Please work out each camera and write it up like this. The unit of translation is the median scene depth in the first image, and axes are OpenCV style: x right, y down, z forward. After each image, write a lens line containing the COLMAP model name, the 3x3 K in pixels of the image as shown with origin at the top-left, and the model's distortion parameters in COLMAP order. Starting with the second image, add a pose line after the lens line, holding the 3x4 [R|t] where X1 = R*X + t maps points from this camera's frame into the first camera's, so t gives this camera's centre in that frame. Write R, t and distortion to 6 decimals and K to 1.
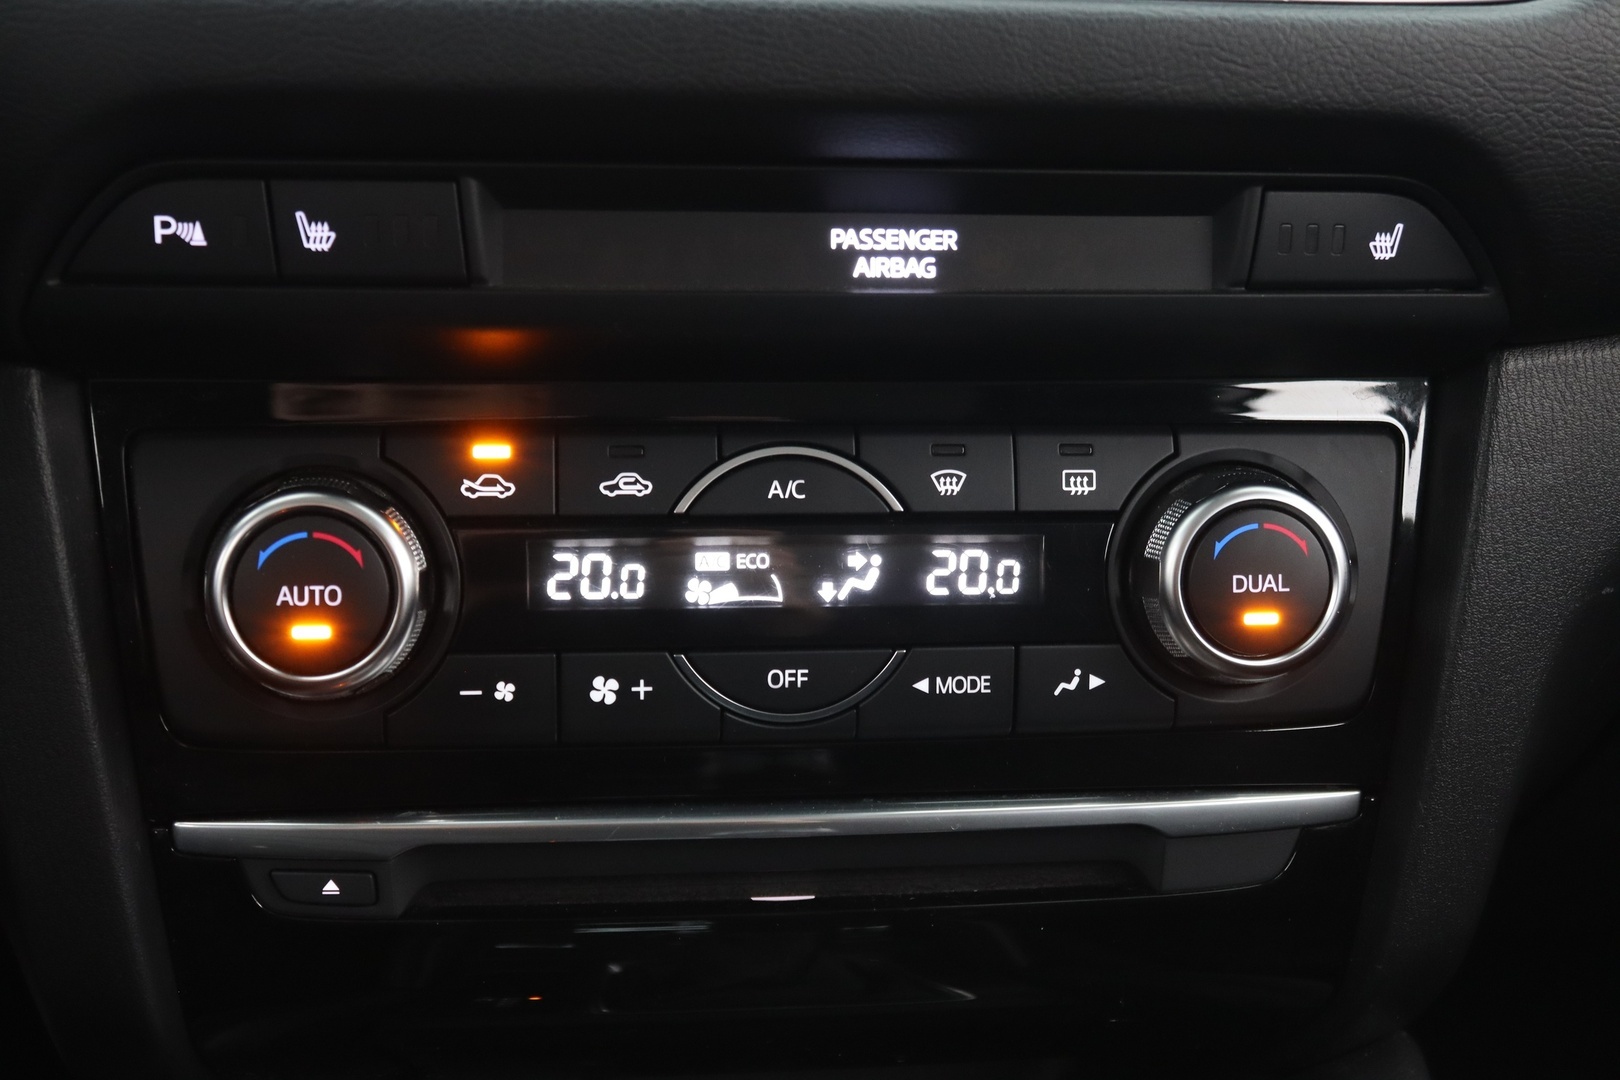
lens RADIAL K [[2184.5, 0, 810.0], [0, 2184.5, 540.0], [0, 0, 1]] dist [-0.028271, -0.026757]
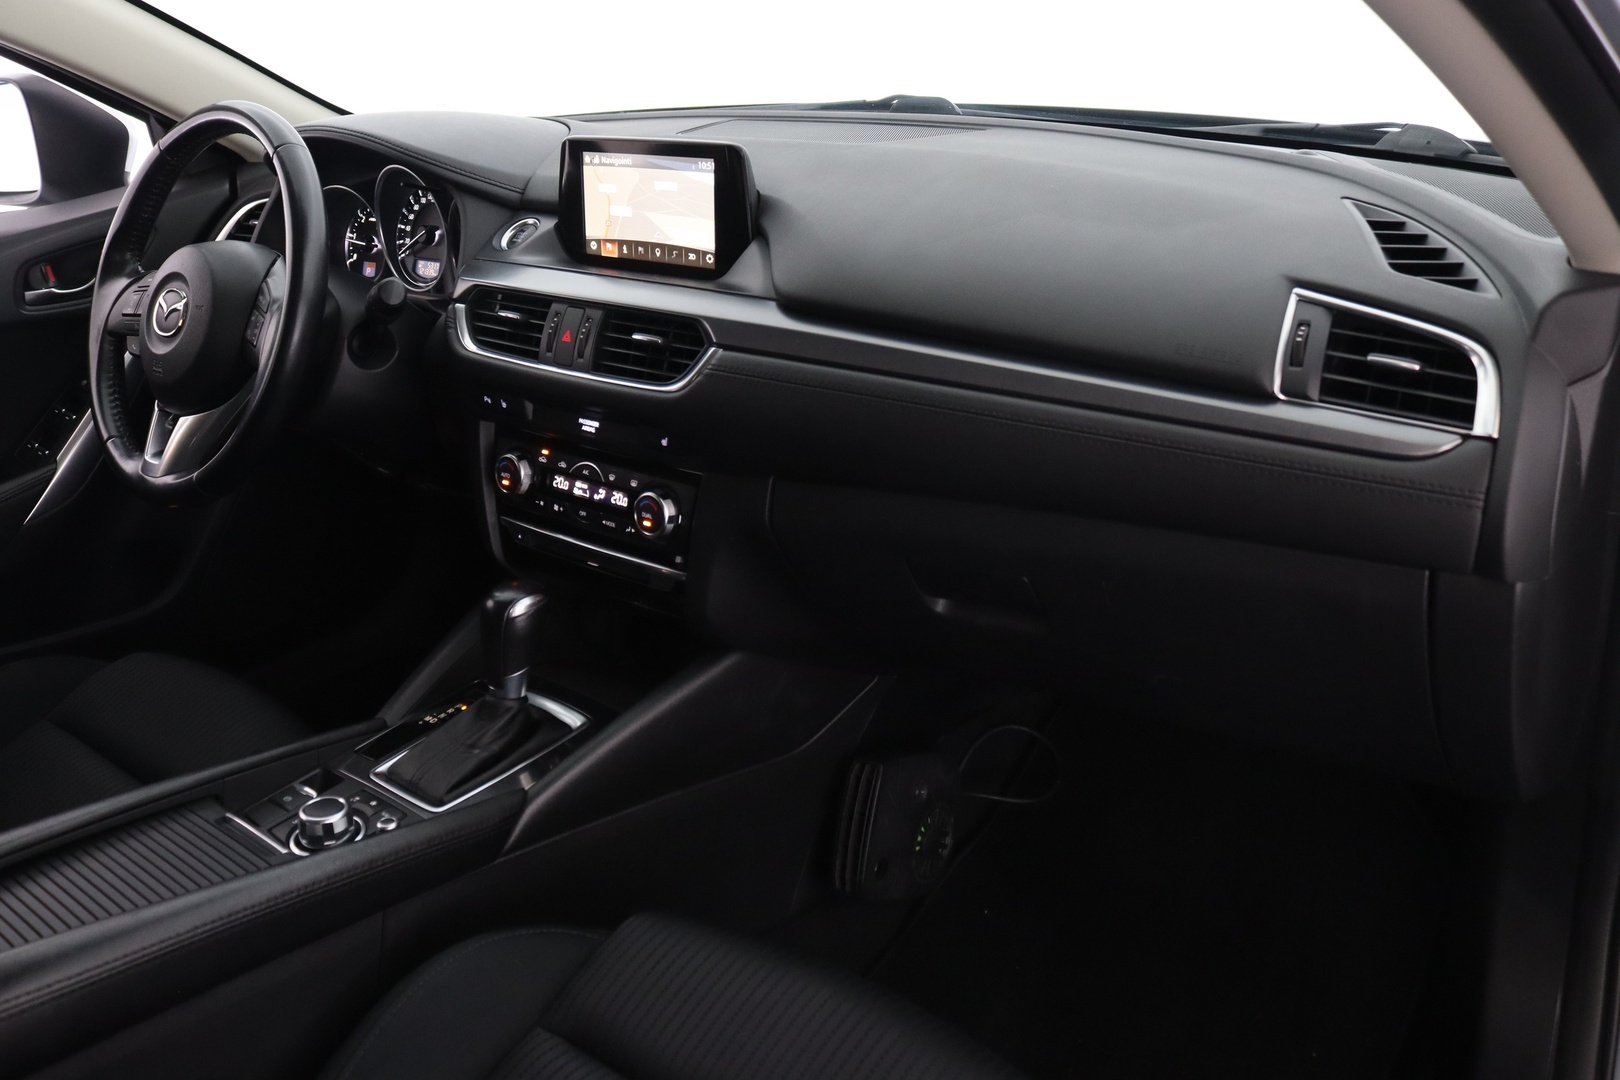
lens RADIAL K [[1382.9, 0, 783.8], [0, 1382.9, 539.1], [0, 0, 1]] dist [-0.145782, 0.092159]
pose [[0.683530, 0.225888, -0.694090, 2.237676], [-0.142794, 0.973918, 0.176336, -0.441657], [0.715819, -0.021419, 0.697957, -0.672874]]
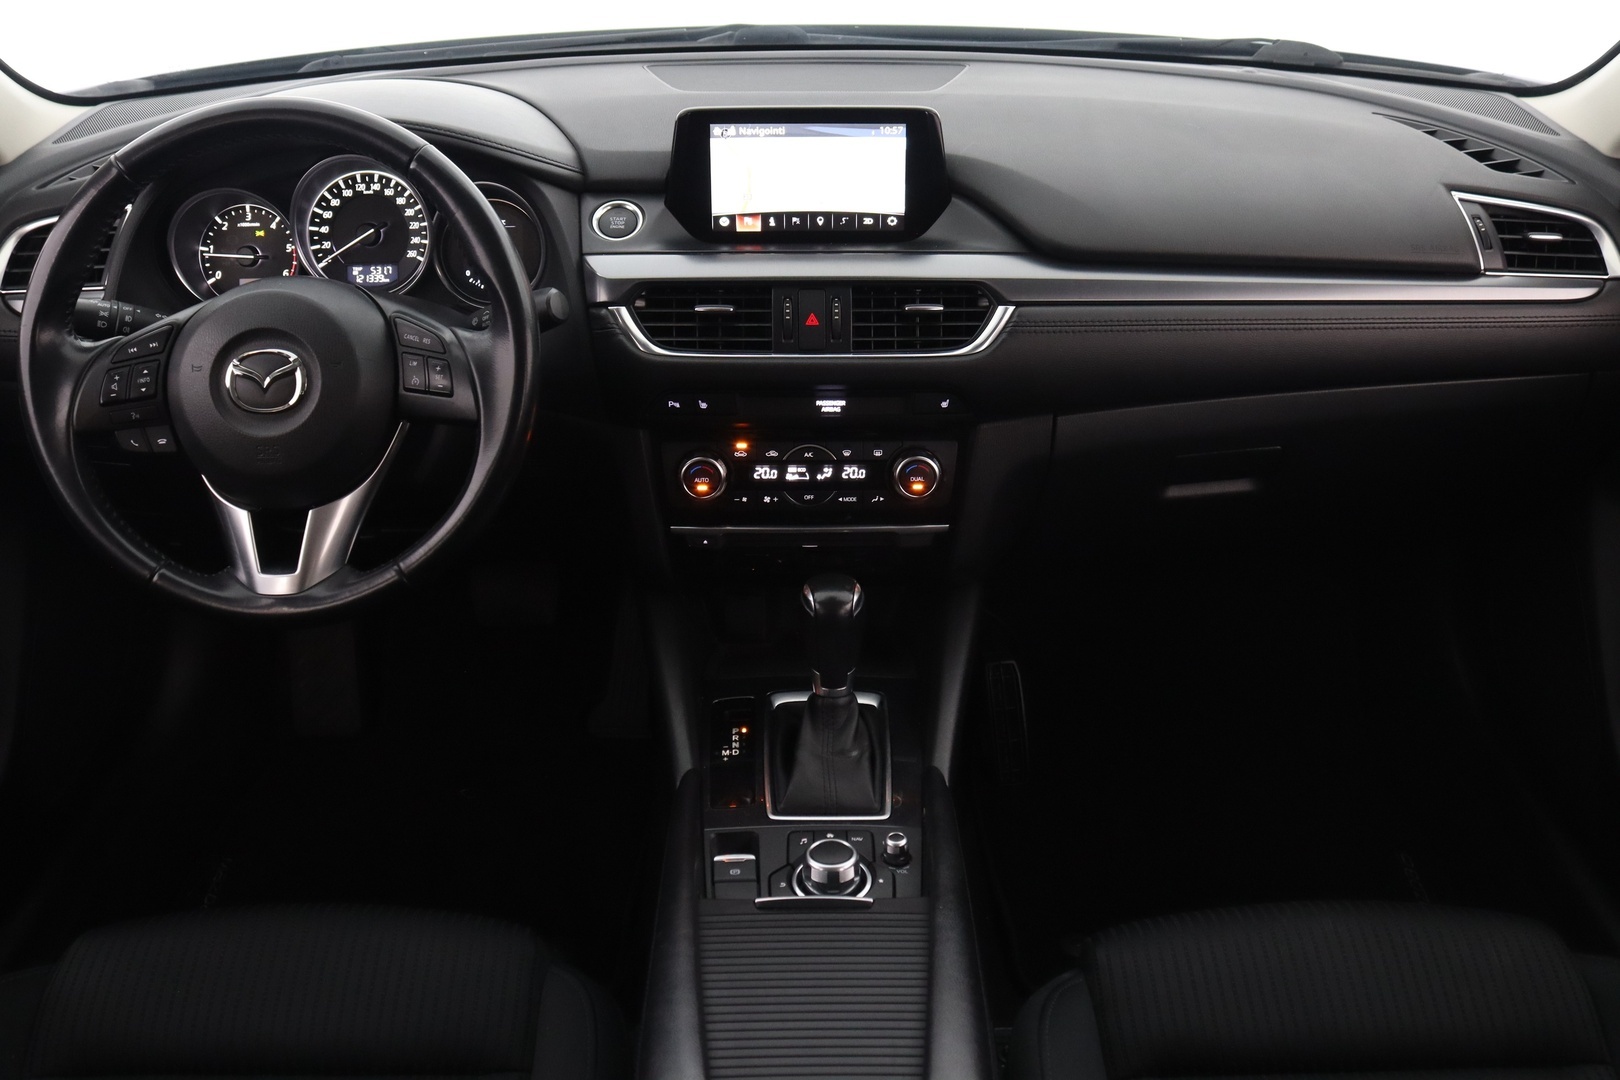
lens RADIAL K [[1565.3, 0, 810.0], [0, 1565.3, 540.0], [0, 0, 1]] dist [-0.146158, 0.137086]
pose [[0.992884, 0.028777, -0.115560, 0.354225], [-0.005952, 0.981144, 0.193189, -0.455752], [0.118941, -0.191126, 0.974333, -2.053431]]
